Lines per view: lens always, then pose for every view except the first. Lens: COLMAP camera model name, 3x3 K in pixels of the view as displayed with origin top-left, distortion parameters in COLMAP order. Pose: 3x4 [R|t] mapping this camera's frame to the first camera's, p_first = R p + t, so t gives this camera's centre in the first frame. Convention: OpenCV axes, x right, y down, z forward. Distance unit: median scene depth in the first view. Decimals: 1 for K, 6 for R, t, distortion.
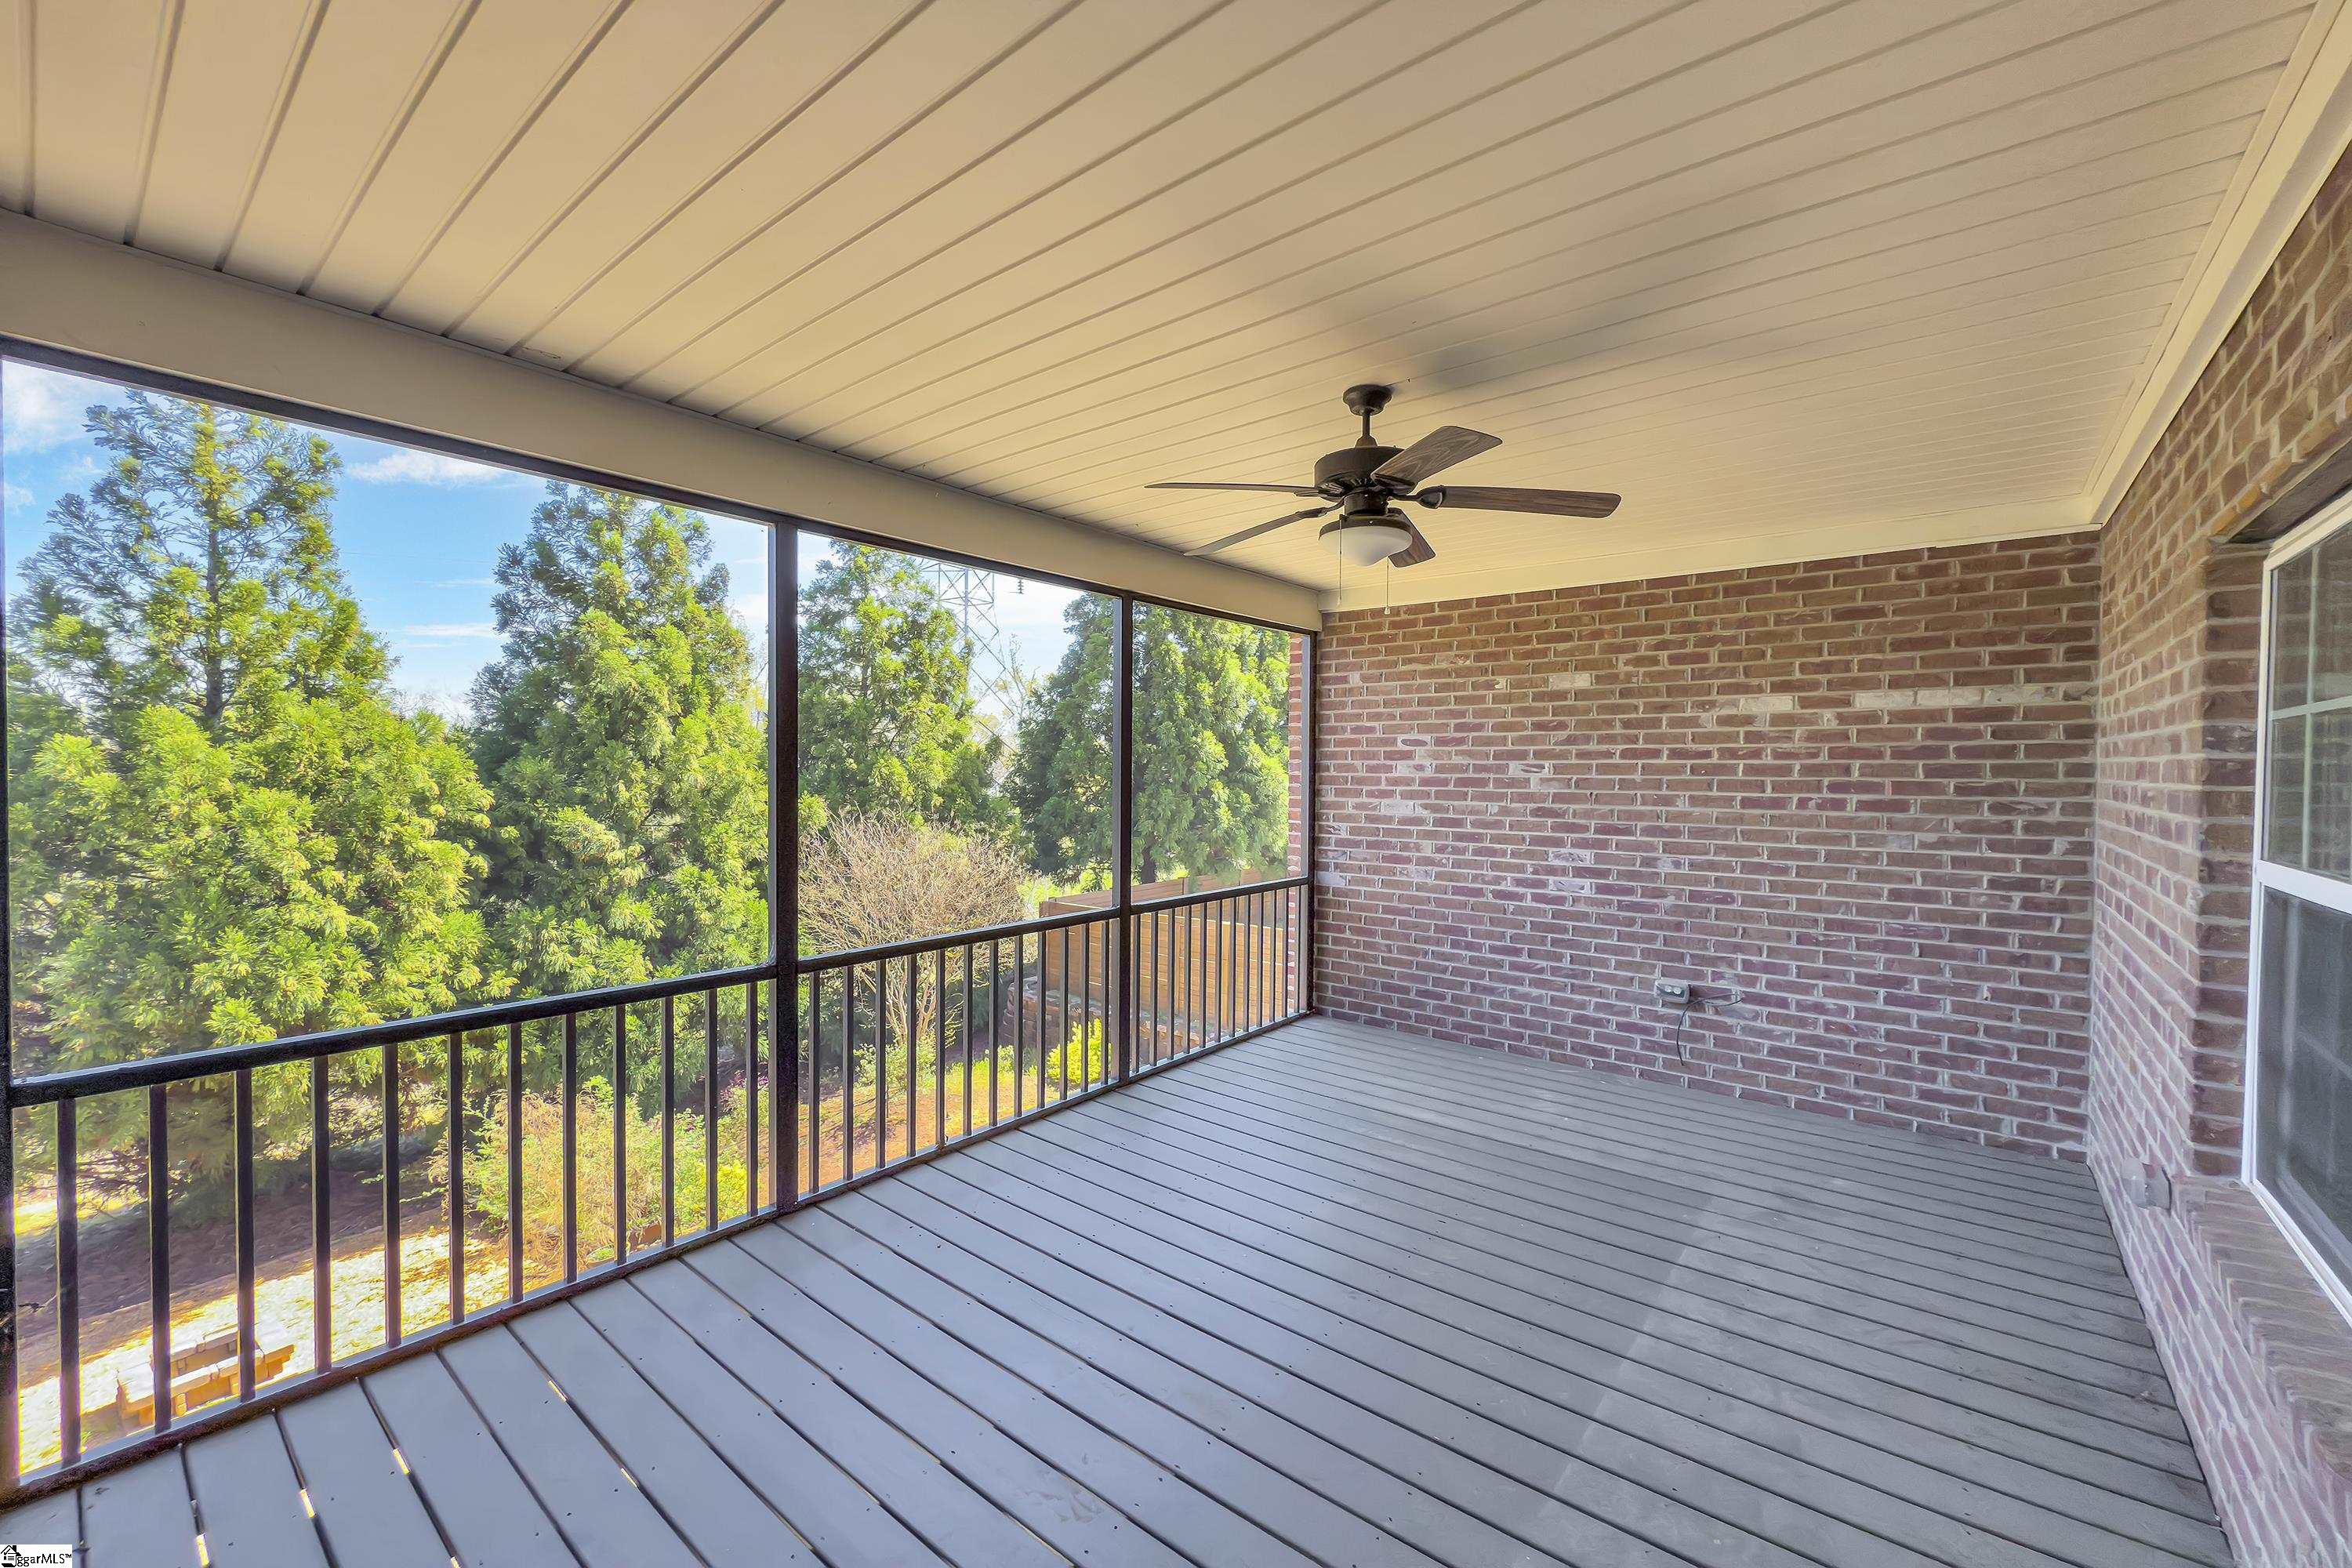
lens RADIAL K [[931.6, 0, 1165.4], [0, 931.6, 781.3], [0, 0, 1]] dist [-0.004123, 0.000124]
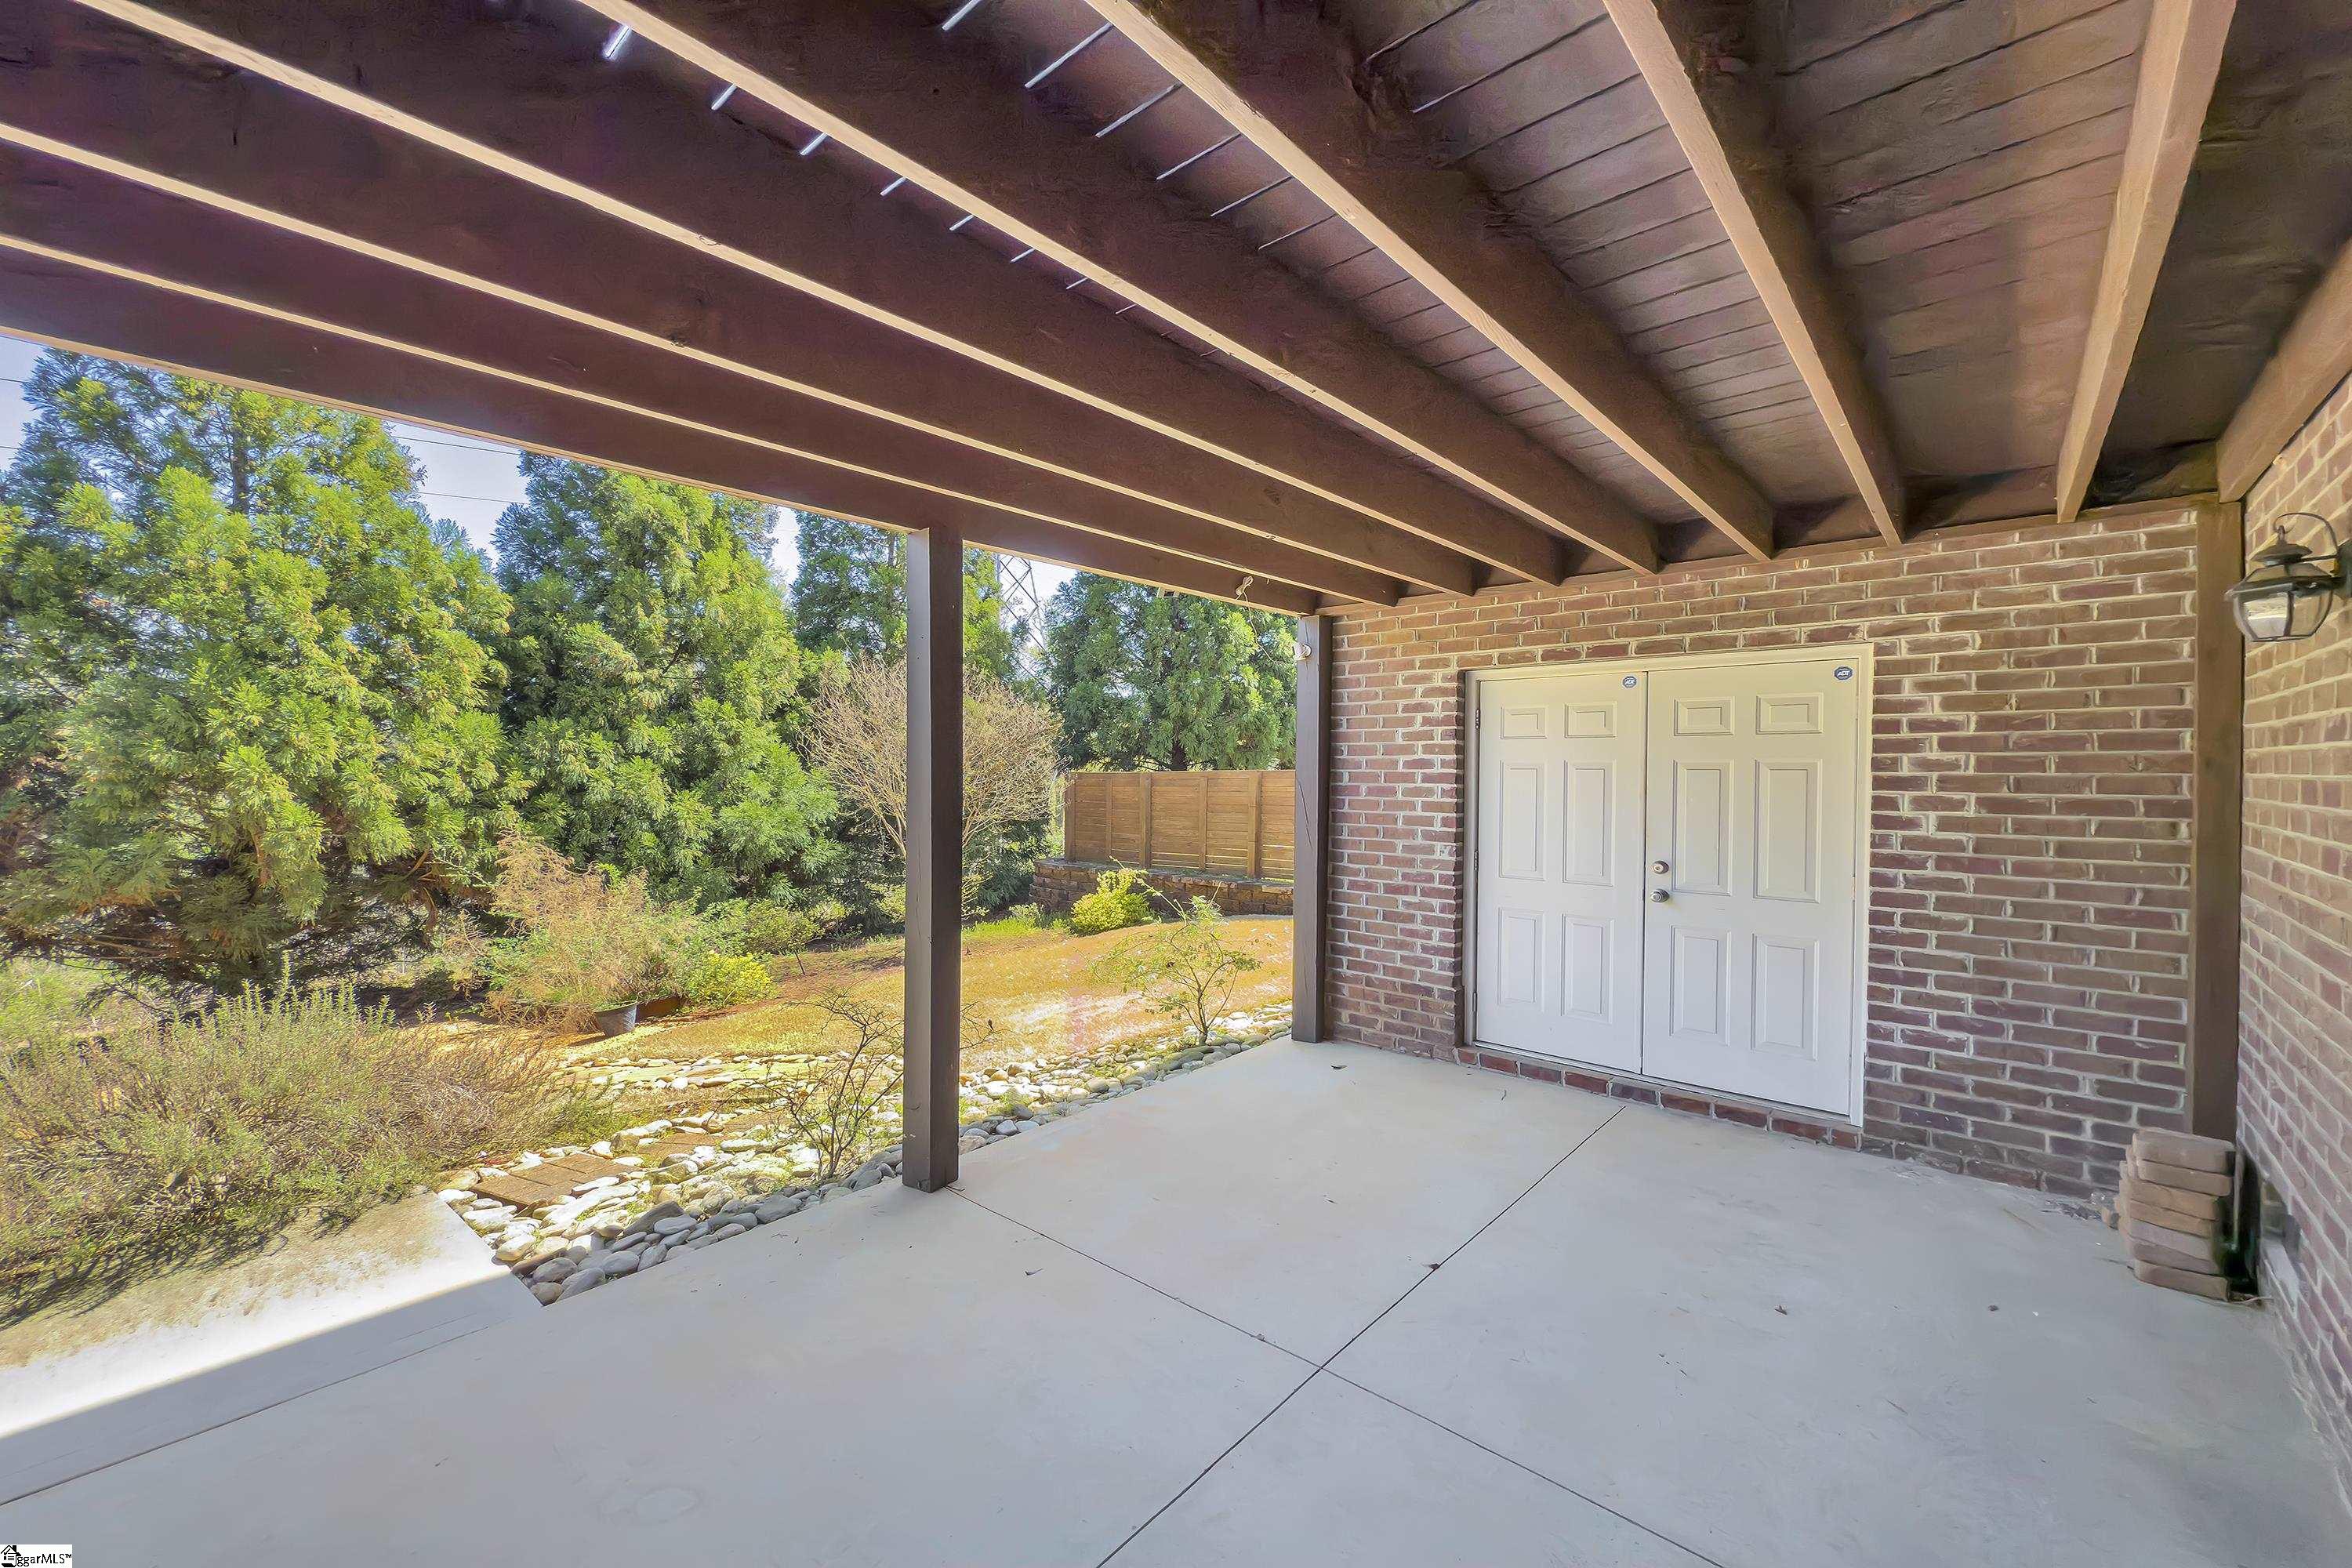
lens RADIAL K [[931.6, 0, 1178.8], [0, 931.6, 794.8], [0, 0, 1]] dist [-0.004123, 0.000124]
pose [[0.999329, -0.001073, -0.036619, 0.029695], [0.000970, 0.999996, -0.002836, 0.213459], [0.036621, 0.002799, 0.999325, 0.025081]]
